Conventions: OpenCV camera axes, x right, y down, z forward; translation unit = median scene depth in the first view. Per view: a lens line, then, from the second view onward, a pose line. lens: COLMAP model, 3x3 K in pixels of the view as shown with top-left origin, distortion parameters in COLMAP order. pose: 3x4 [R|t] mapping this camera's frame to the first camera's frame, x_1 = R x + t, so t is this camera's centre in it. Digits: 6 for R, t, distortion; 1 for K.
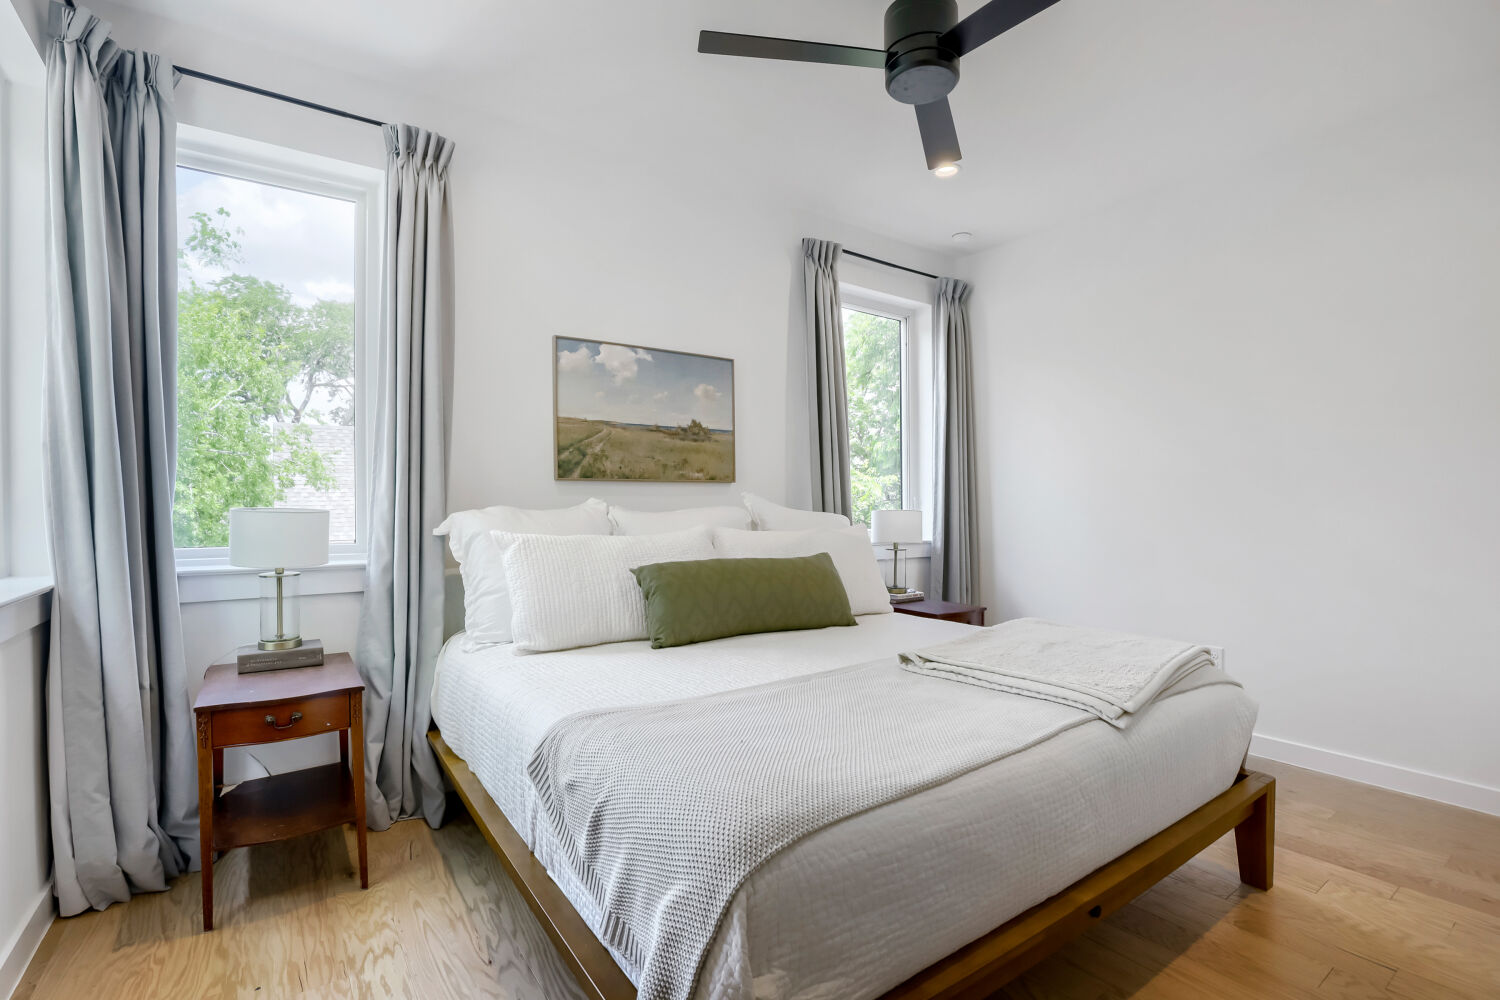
lens RADIAL K [[683.6, 0, 750.4], [0, 683.6, 510.1], [0, 0, 1]] dist [-0.019792, 0.000436]
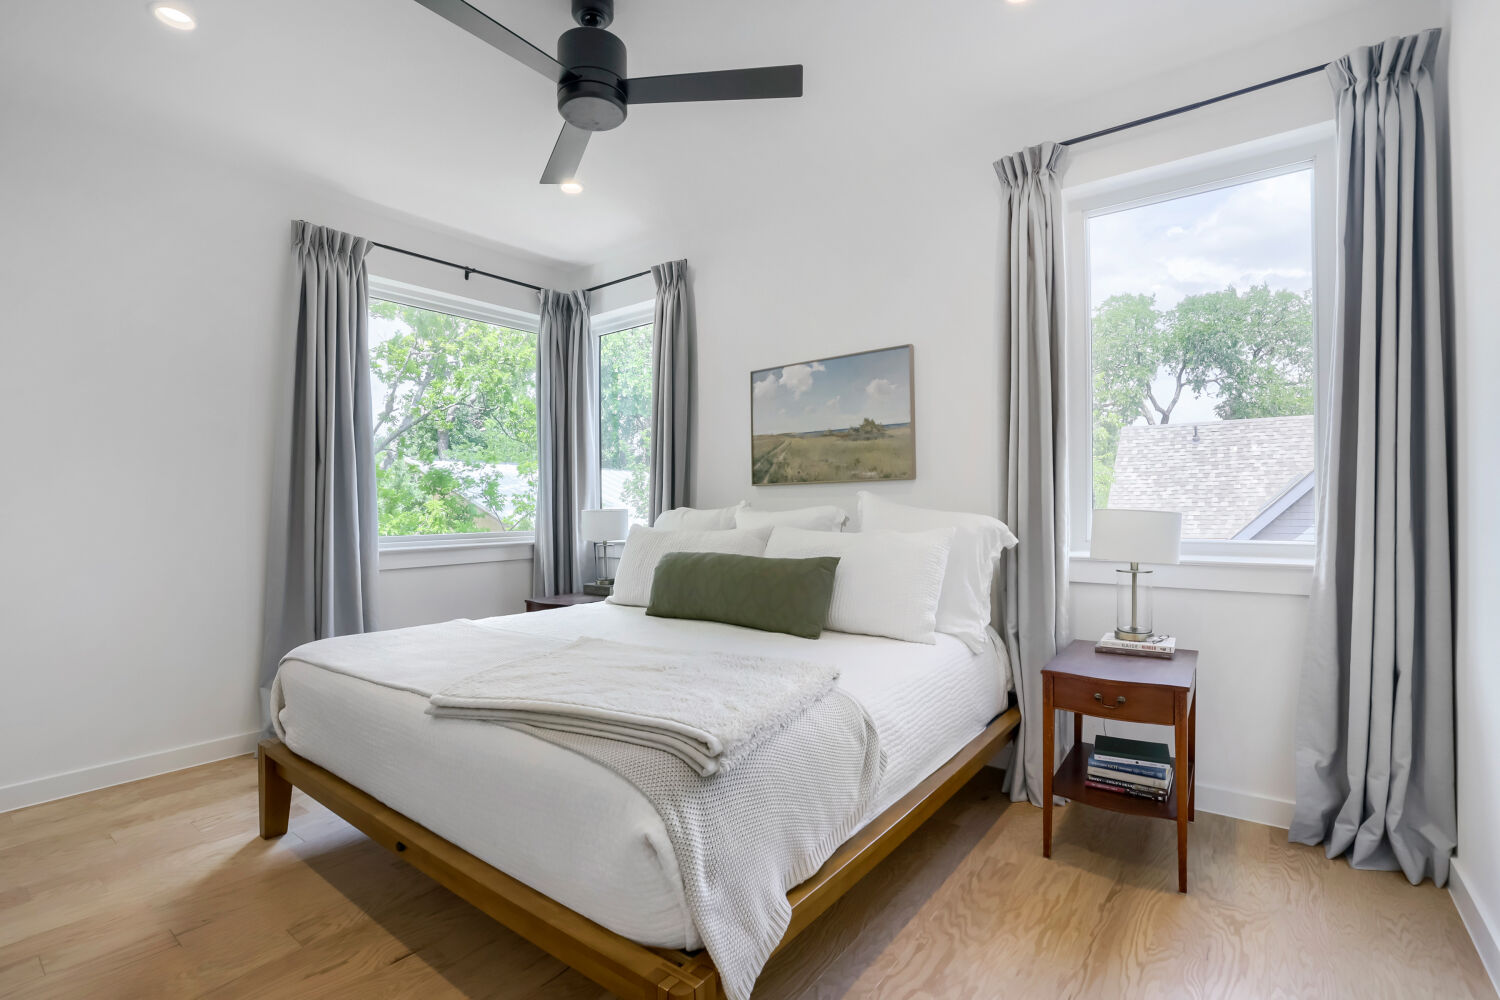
lens RADIAL K [[683.6, 0, 750.2], [0, 683.6, 507.4], [0, 0, 1]] dist [-0.019792, 0.000436]
pose [[0.307696, -0.002032, -0.951483, 0.828669], [0.004590, 0.999989, -0.000651, -0.003151], [0.951474, -0.004167, 0.307702, 0.547484]]
